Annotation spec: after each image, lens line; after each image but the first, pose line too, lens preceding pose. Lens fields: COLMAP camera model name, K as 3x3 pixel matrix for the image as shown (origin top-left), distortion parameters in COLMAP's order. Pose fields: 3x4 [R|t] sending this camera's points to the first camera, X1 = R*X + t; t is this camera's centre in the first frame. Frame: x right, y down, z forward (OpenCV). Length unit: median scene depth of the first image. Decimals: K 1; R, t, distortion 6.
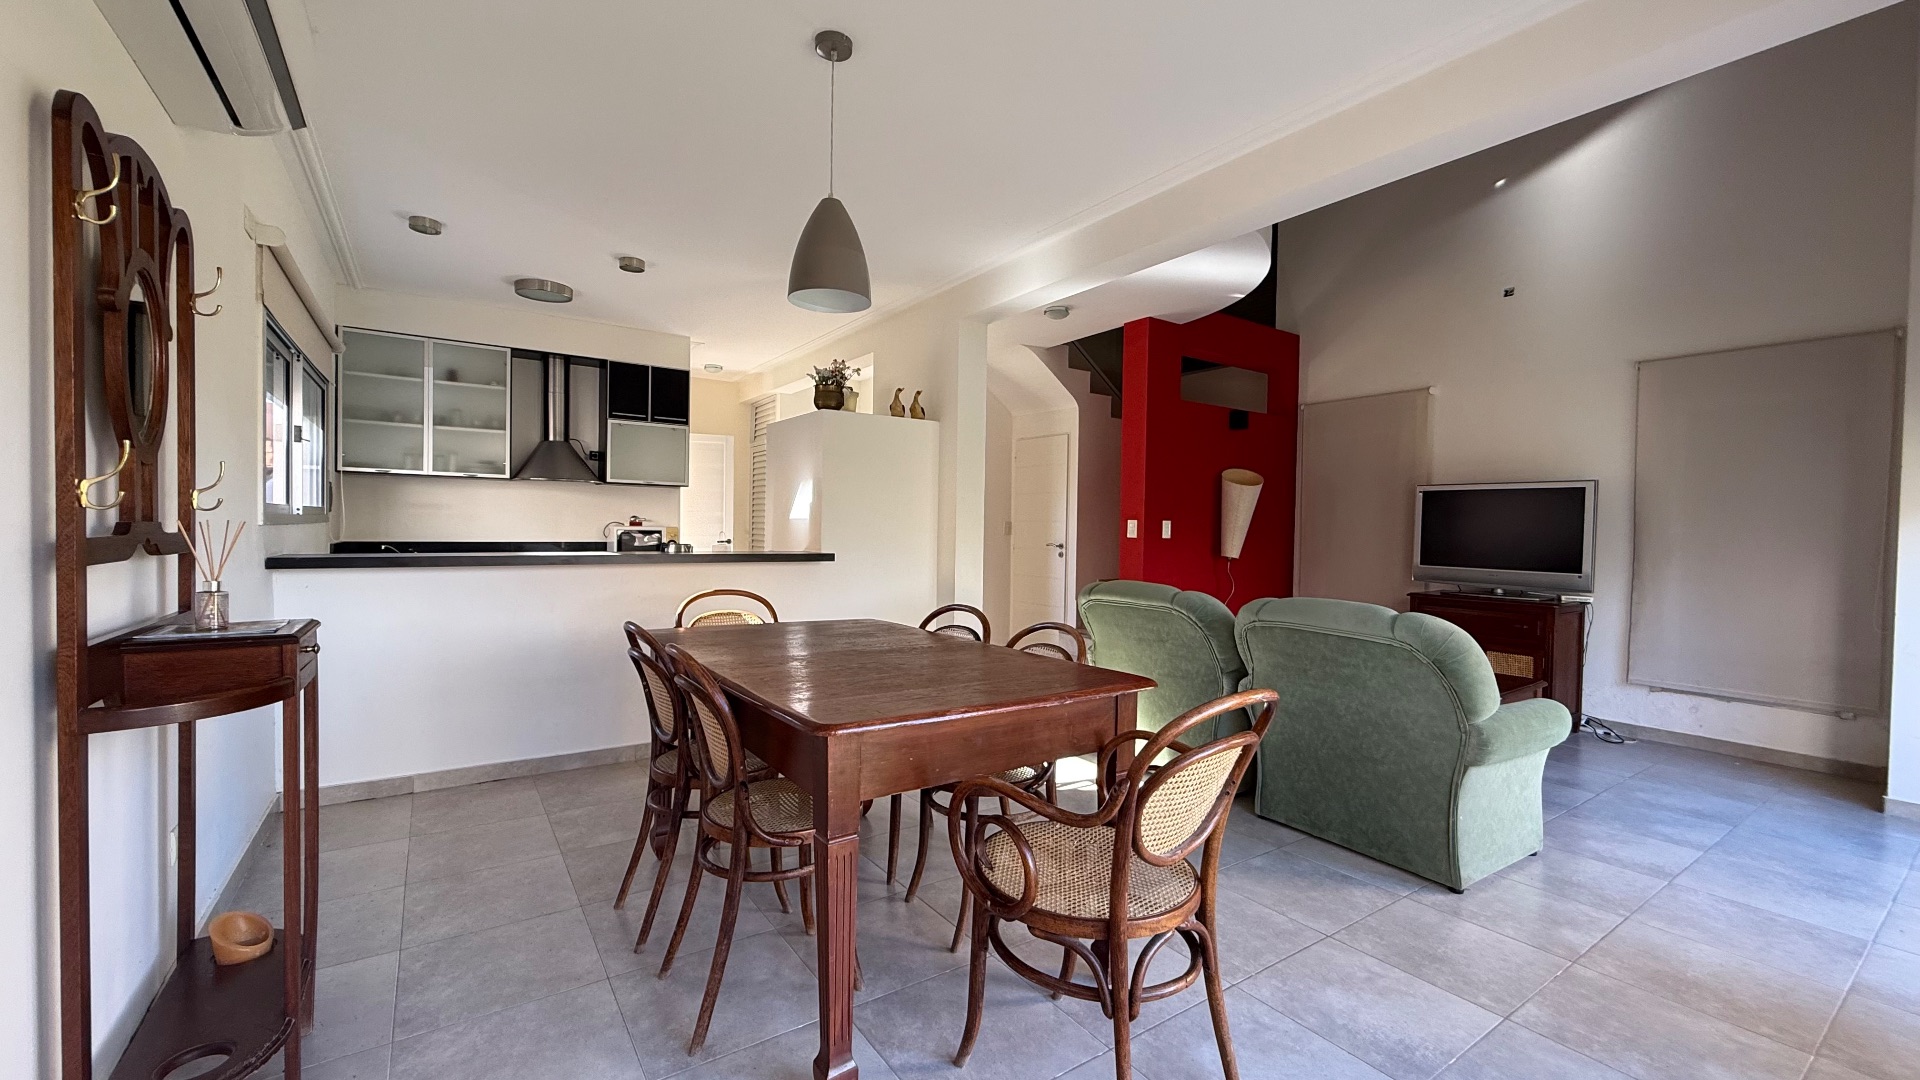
lens RADIAL K [[764.0, 0, 959.7], [0, 764.0, 542.6], [0, 0, 1]] dist [0.001929, -0.000460]
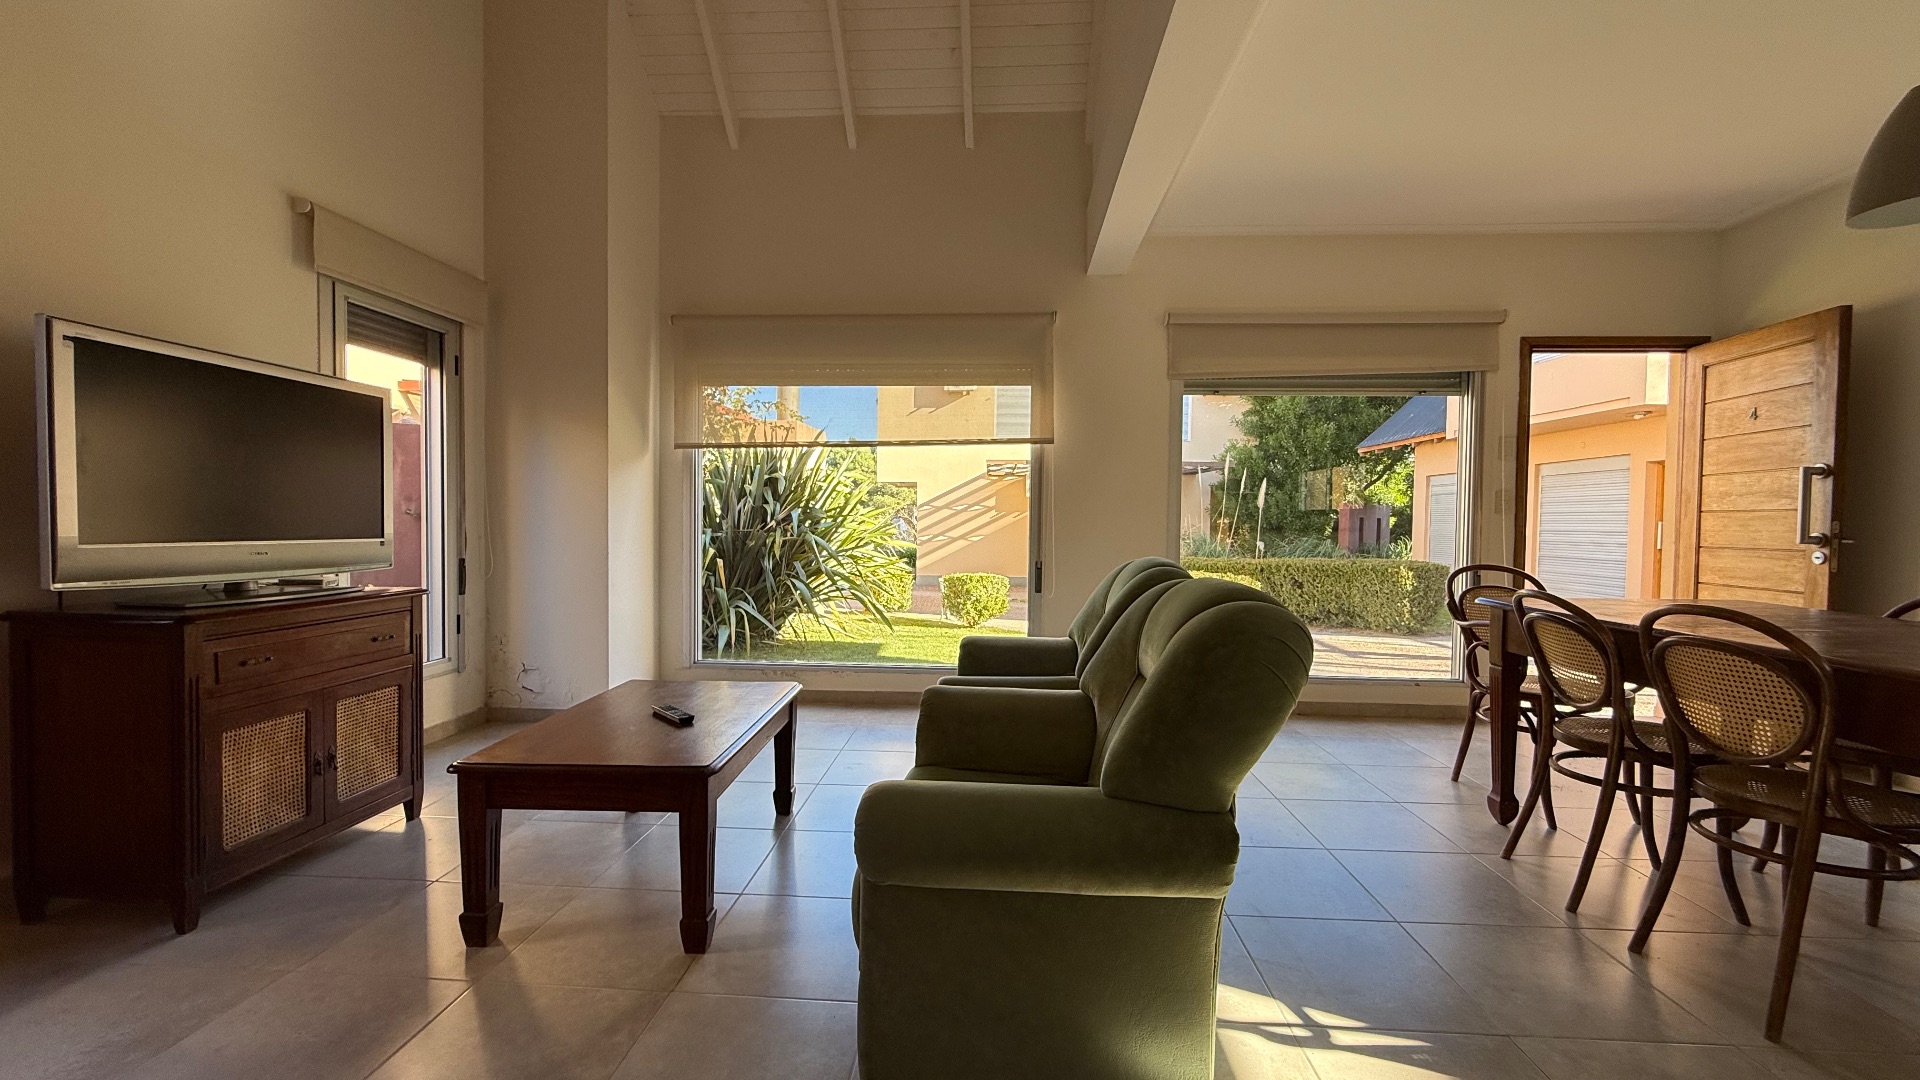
lens RADIAL K [[764.0, 0, 959.7], [0, 764.0, 542.6], [0, 0, 1]] dist [0.001929, -0.000460]
pose [[-0.791977, -0.041631, 0.609130, 0.102096], [-0.007937, 0.998290, 0.057908, 0.007398], [-0.610499, 0.041027, -0.790954, 1.945363]]
